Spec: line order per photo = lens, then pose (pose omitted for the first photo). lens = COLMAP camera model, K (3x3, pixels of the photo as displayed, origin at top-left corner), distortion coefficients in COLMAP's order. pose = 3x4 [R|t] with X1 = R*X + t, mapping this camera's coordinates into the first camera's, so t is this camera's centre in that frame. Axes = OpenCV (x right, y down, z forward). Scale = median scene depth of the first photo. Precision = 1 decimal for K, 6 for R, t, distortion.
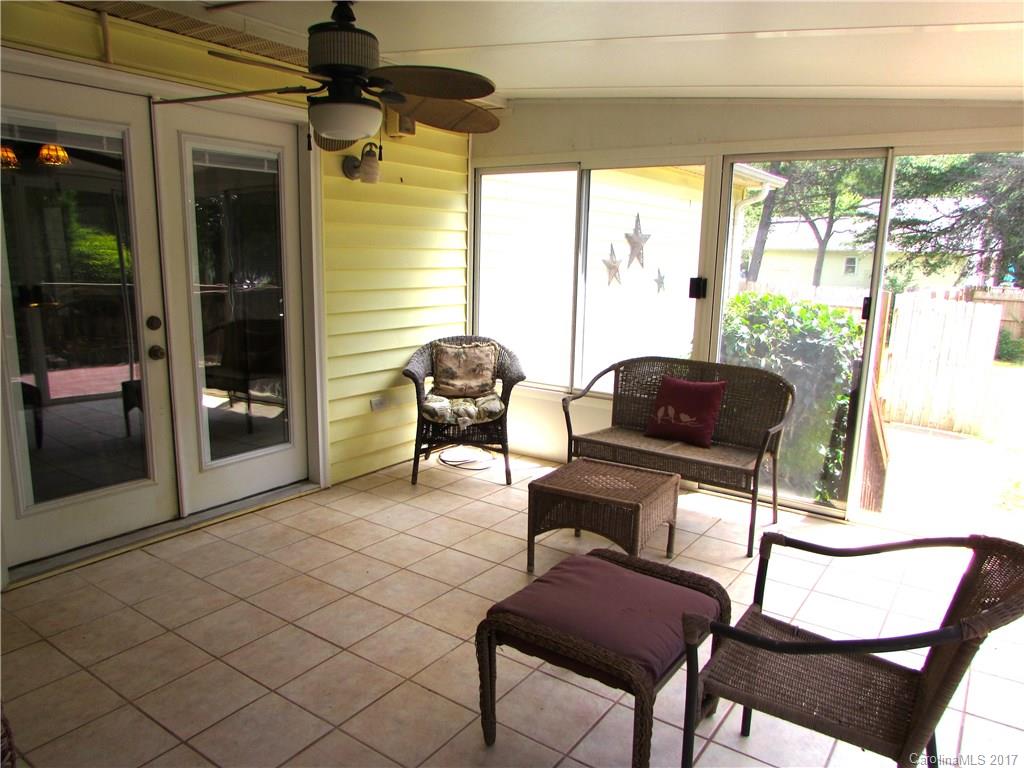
lens RADIAL K [[732.9, 0, 514.2], [0, 732.9, 389.8], [0, 0, 1]] dist [-0.030105, 0.014875]
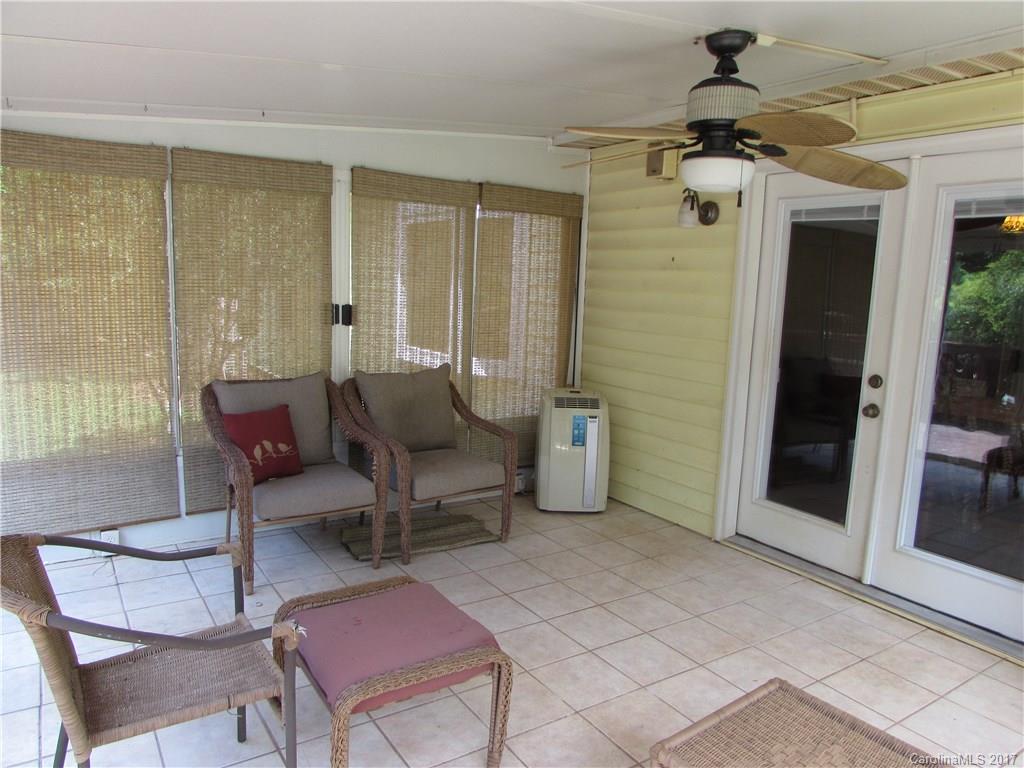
lens RADIAL K [[732.9, 0, 512.7], [0, 732.9, 383.2], [0, 0, 1]] dist [-0.030105, 0.014875]
pose [[-0.367393, 0.104859, -0.924136, 0.635319], [-0.214540, 0.957273, 0.193910, -0.181995], [0.904983, 0.269505, -0.329199, 0.904772]]
